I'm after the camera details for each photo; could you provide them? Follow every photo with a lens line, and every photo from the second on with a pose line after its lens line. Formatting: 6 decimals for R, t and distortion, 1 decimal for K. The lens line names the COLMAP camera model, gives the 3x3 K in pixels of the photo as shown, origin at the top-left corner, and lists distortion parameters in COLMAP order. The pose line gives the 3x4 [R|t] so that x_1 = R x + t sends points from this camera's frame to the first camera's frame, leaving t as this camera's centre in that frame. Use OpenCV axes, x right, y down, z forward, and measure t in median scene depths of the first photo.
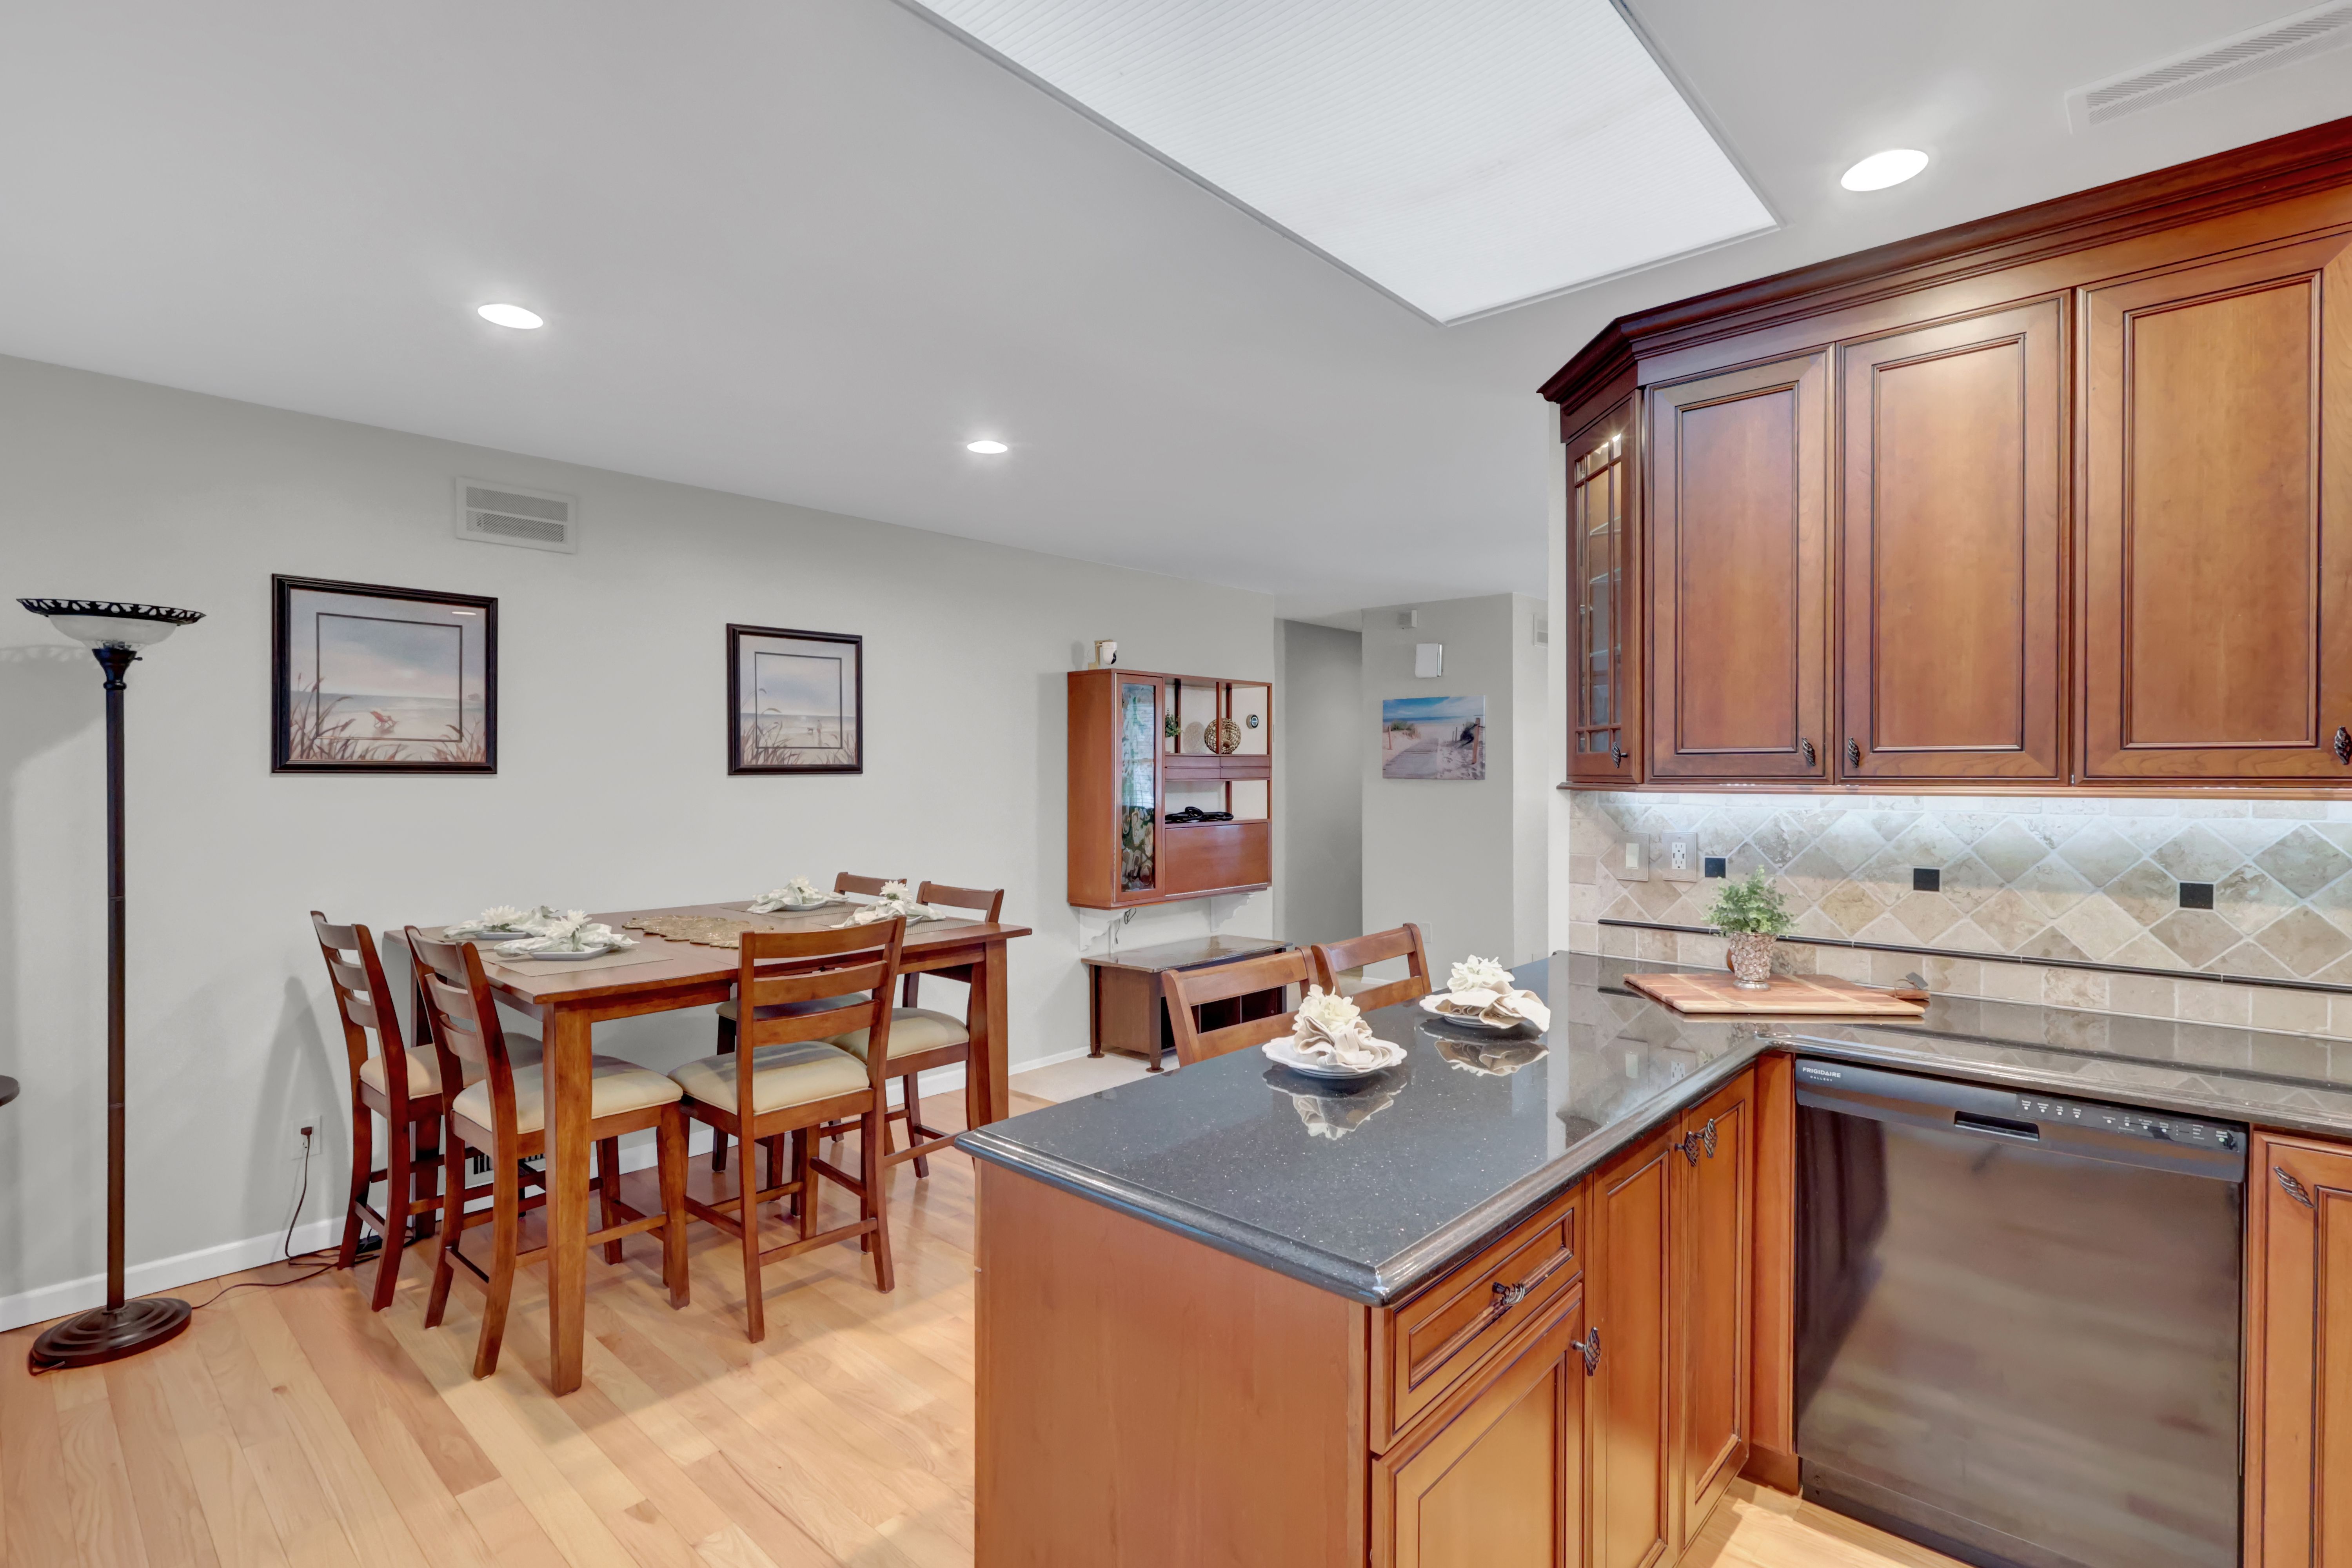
lens RADIAL K [[1119.5, 0, 1236.4], [0, 1119.5, 772.2], [0, 0, 1]] dist [-0.000354, 0.000032]
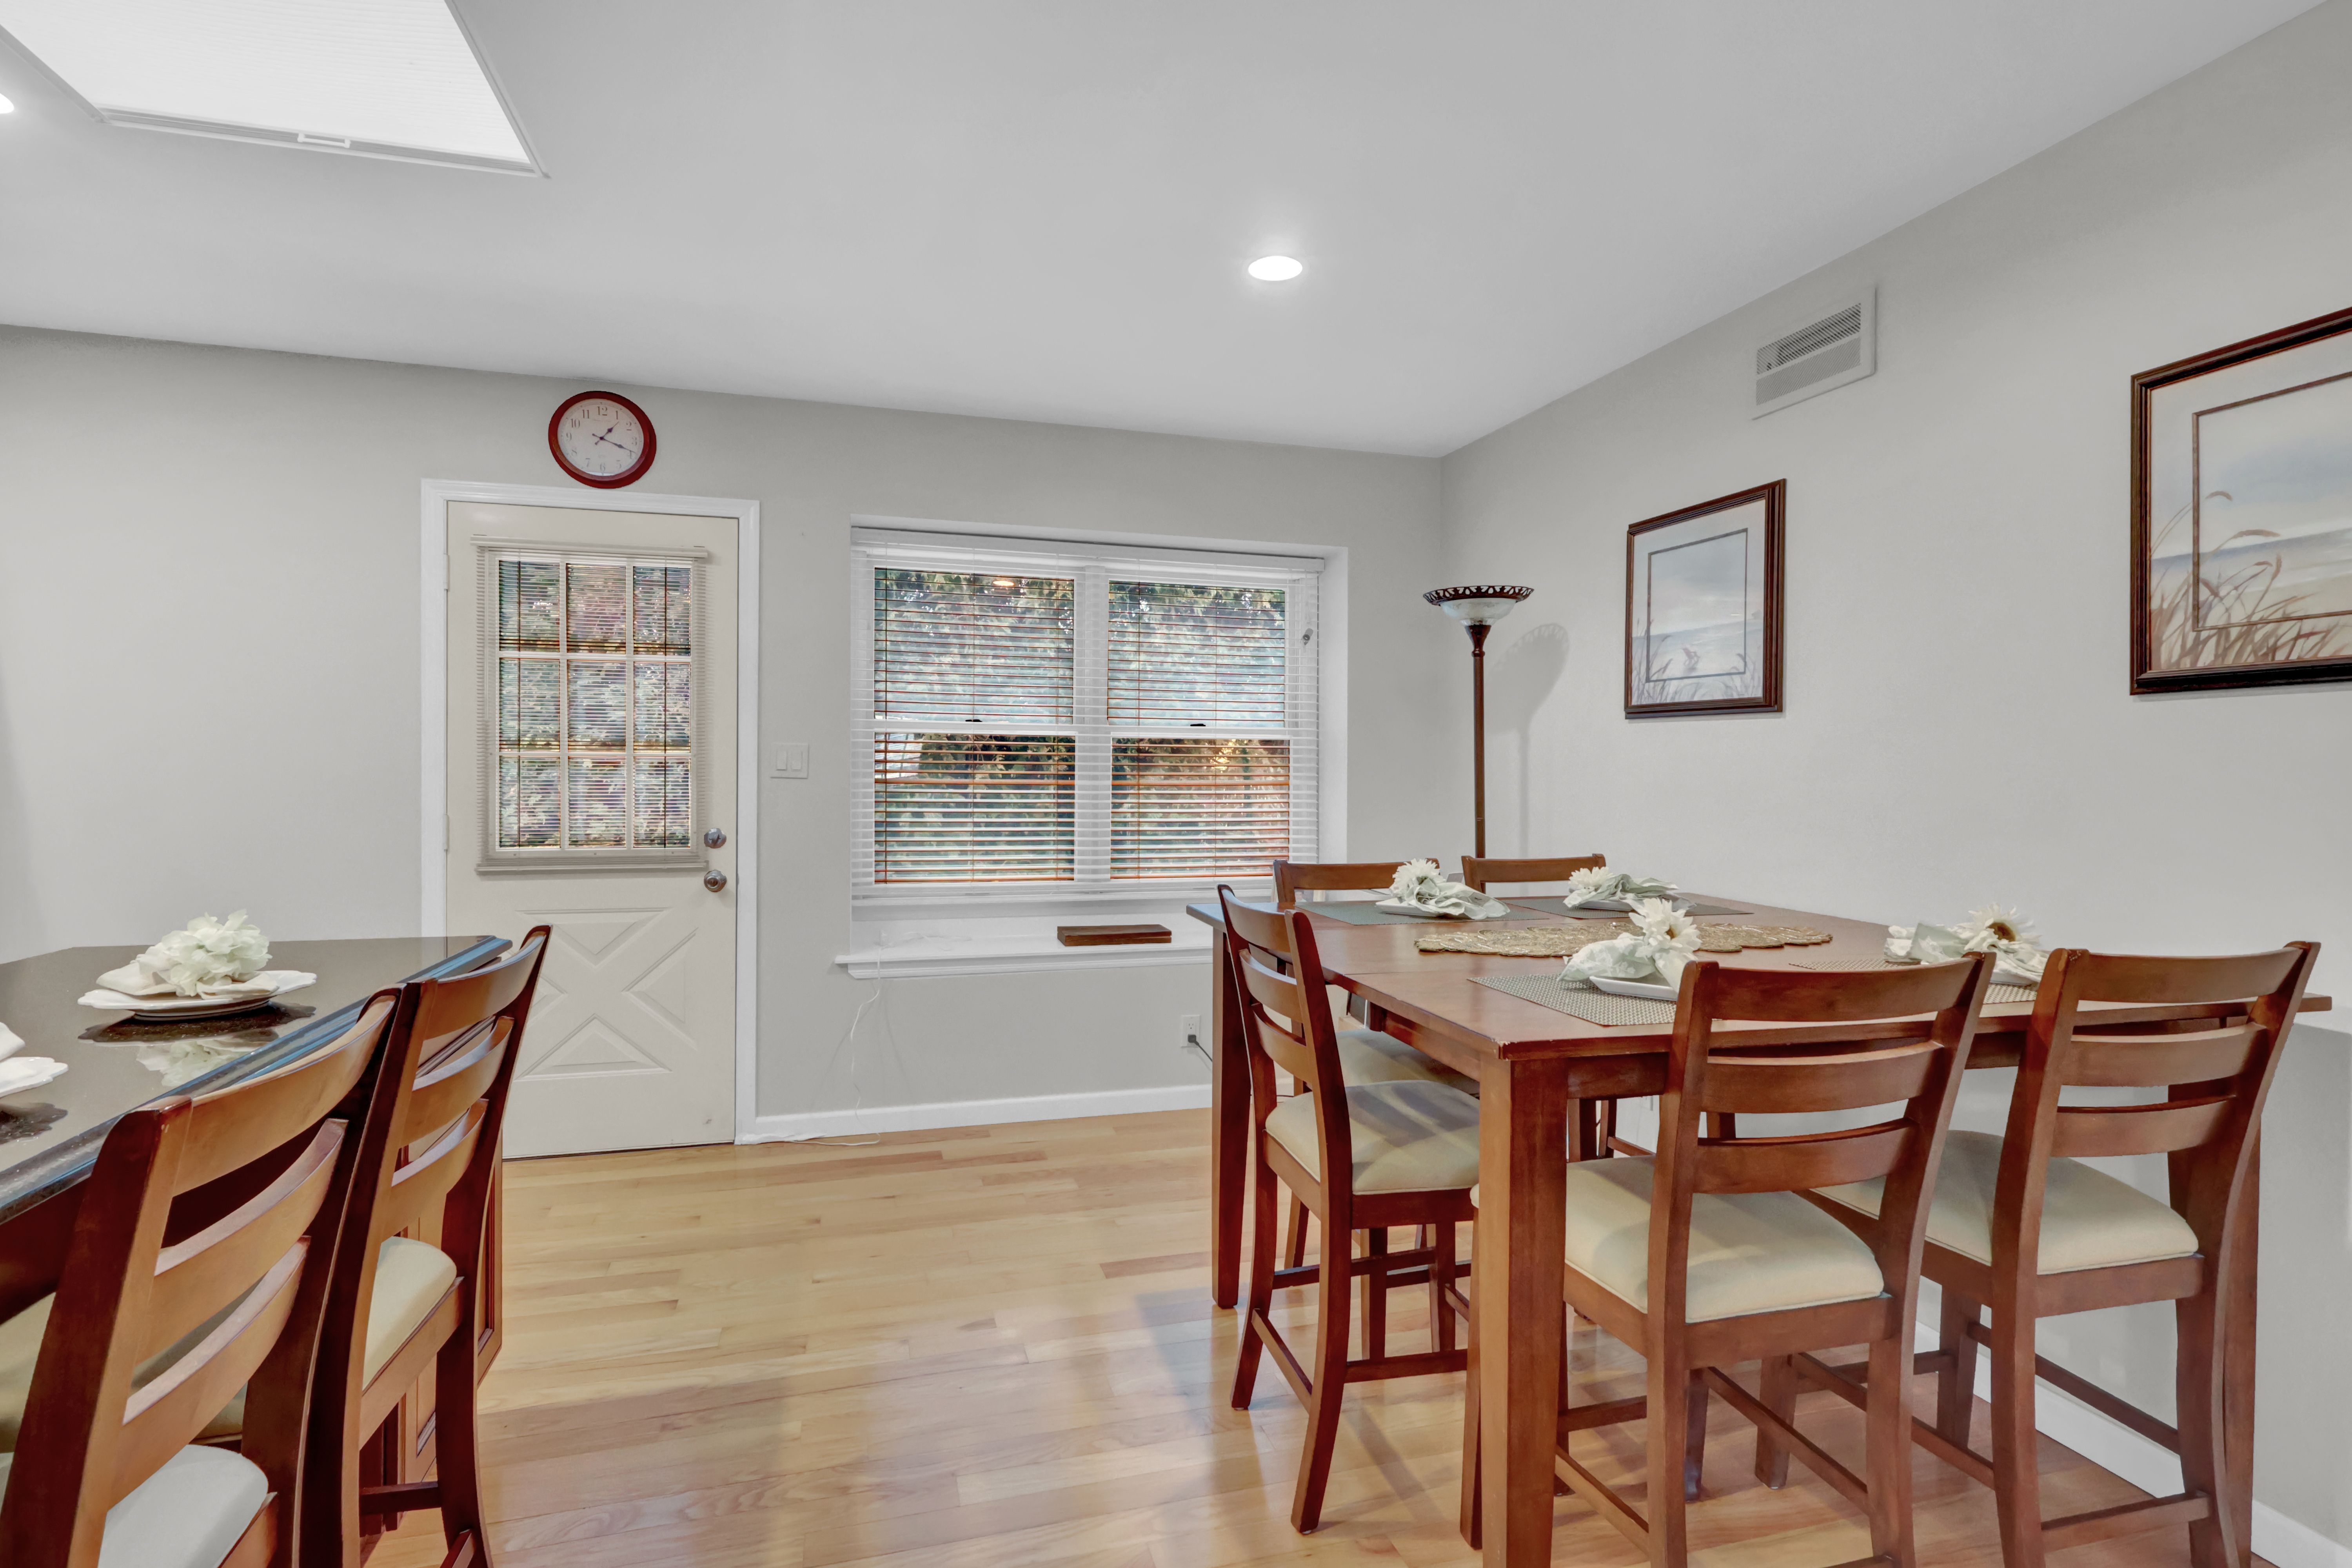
lens RADIAL K [[1076.2, 0, 1146.9], [0, 1076.2, 778.5], [0, 0, 1]] dist [-0.000044, 0.000321]
pose [[-0.566474, 0.004008, -0.824070, 0.184386], [-0.011326, 0.999856, 0.012648, 0.043191], [0.824002, 0.016498, -0.566347, 1.089859]]
